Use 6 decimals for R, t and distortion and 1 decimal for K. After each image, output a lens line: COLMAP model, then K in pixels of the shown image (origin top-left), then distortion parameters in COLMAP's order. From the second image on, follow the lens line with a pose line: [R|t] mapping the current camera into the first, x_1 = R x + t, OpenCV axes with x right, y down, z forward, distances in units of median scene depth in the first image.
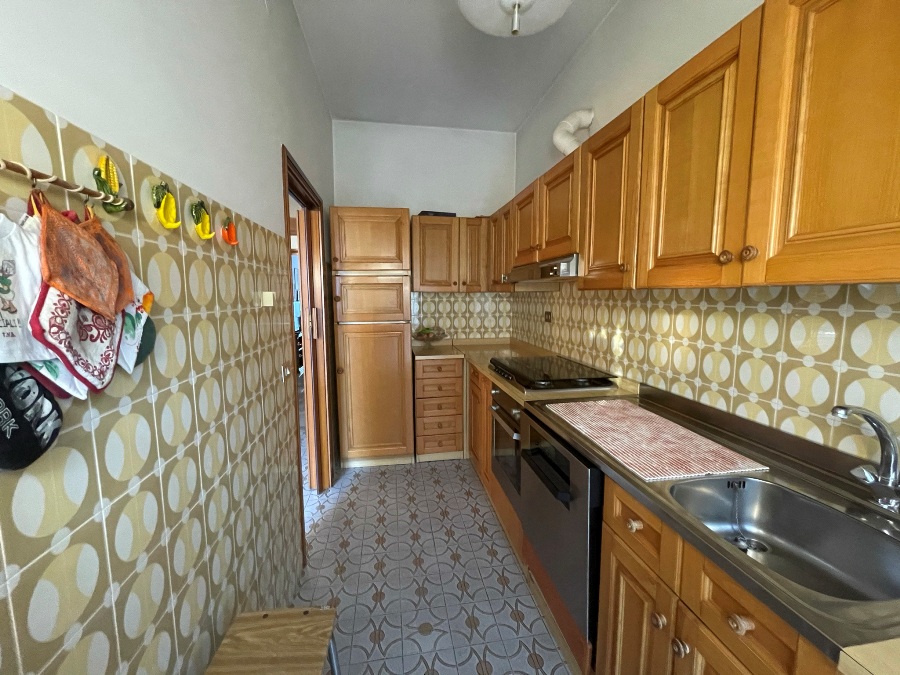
lens RADIAL K [[367.2, 0, 449.2], [0, 367.2, 335.1], [0, 0, 1]] dist [-0.002774, 0.000561]
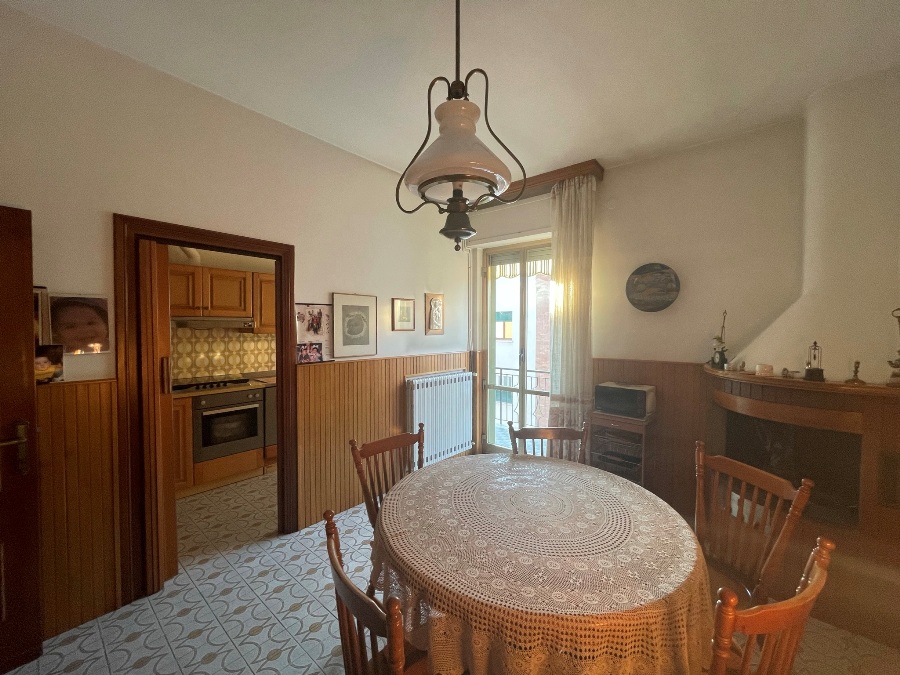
lens RADIAL K [[367.2, 0, 447.3], [0, 367.2, 338.8], [0, 0, 1]] dist [-0.002774, 0.000561]
pose [[-0.643798, -0.029903, 0.764611, -2.065681], [0.075529, 0.991873, 0.102386, -0.222633], [-0.761459, 0.123666, -0.636307, 1.472366]]
